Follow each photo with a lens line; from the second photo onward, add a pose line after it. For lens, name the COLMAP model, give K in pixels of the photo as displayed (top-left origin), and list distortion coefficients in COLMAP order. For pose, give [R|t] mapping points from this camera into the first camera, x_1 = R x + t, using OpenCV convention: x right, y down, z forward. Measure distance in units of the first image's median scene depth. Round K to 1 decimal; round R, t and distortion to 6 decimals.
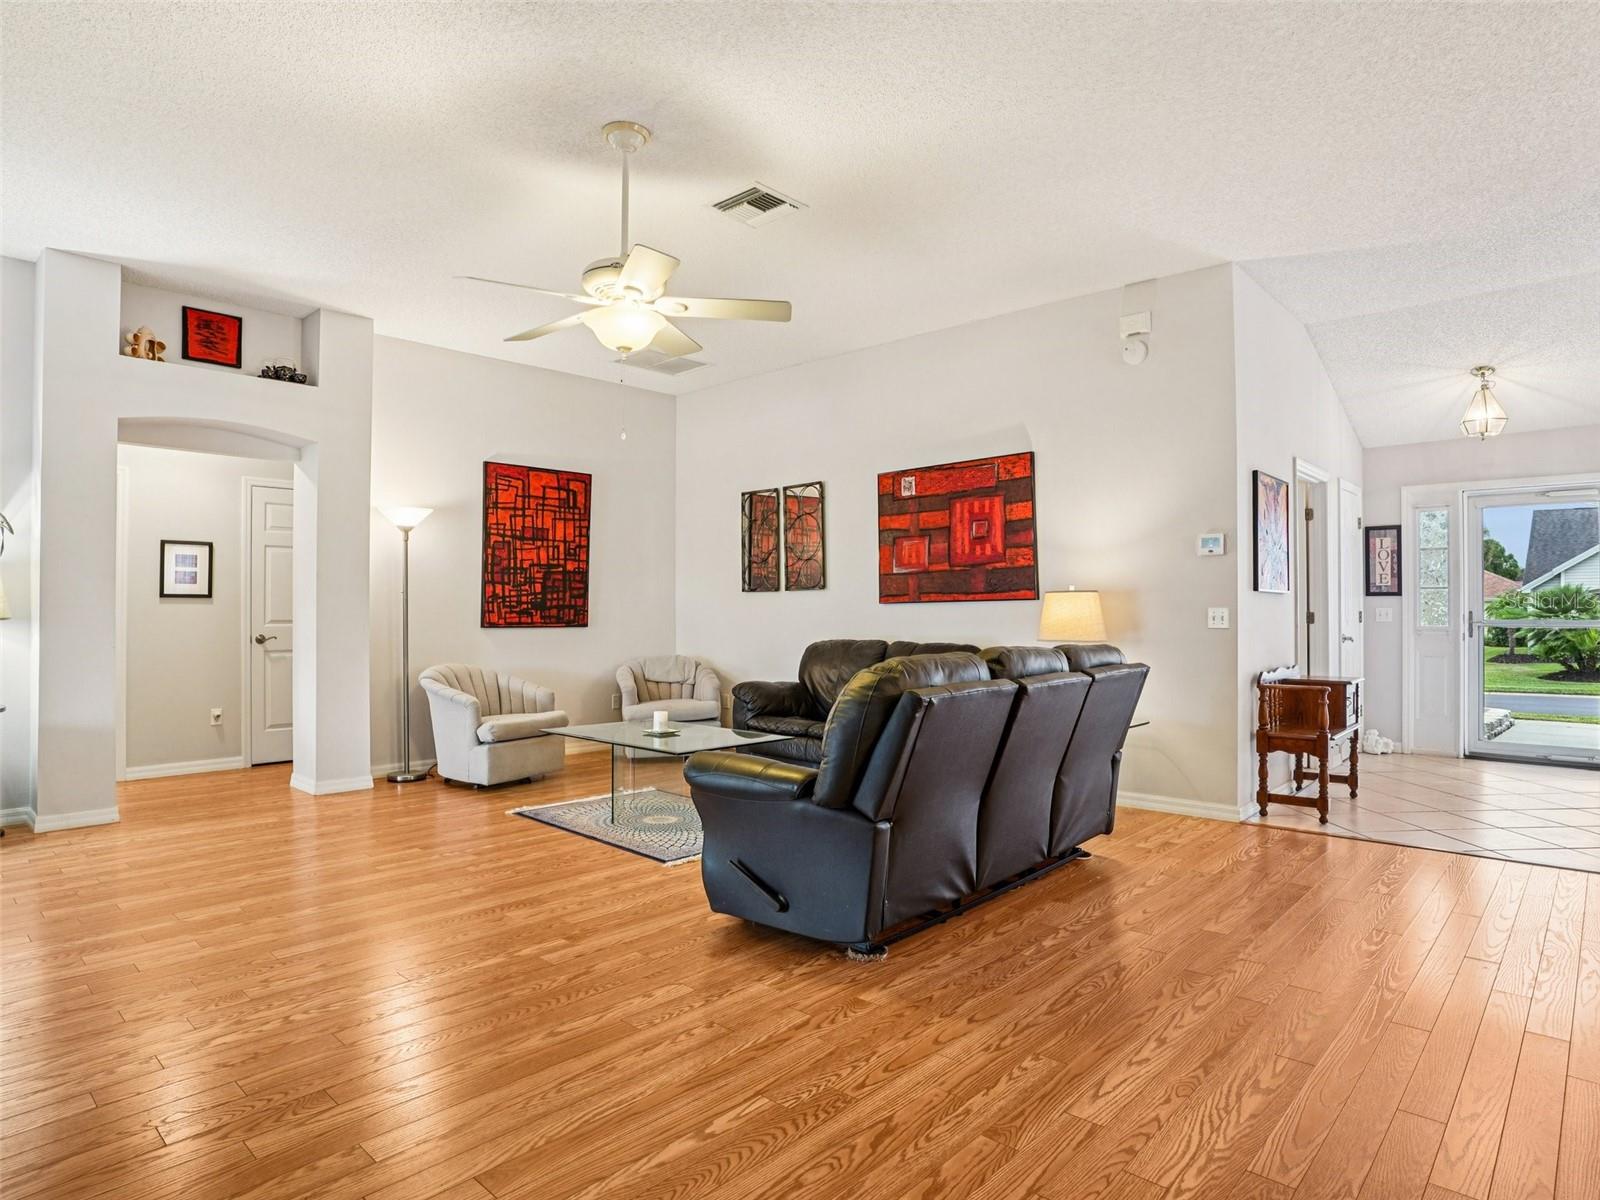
lens RADIAL K [[916.5, 0, 795.7], [0, 916.5, 602.4], [0, 0, 1]] dist [-0.063449, 0.027477]
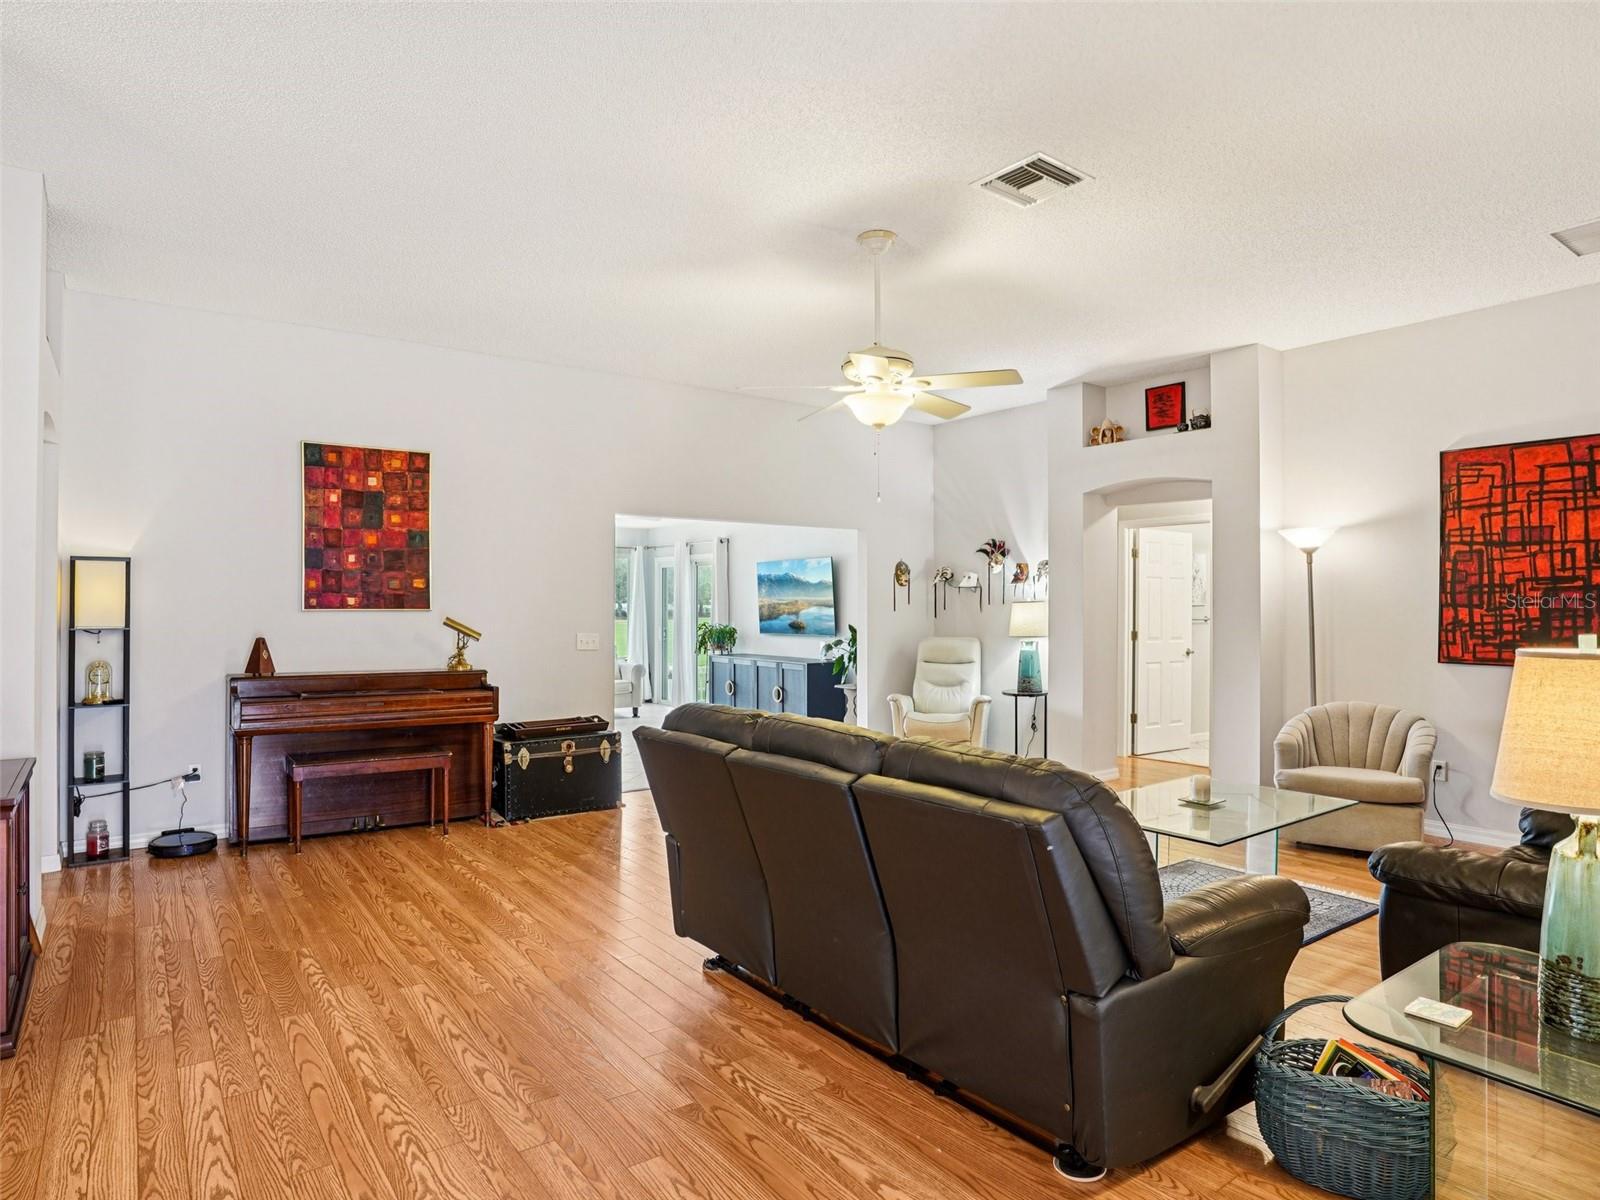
lens RADIAL K [[932.2, 0, 791.9], [0, 932.2, 603.4], [0, 0, 1]] dist [-0.038987, 0.001109]
pose [[-0.188730, -0.001290, -0.982028, 0.812248], [0.007742, 0.999966, -0.002801, -0.038911], [0.981998, -0.008131, -0.188714, 0.895937]]
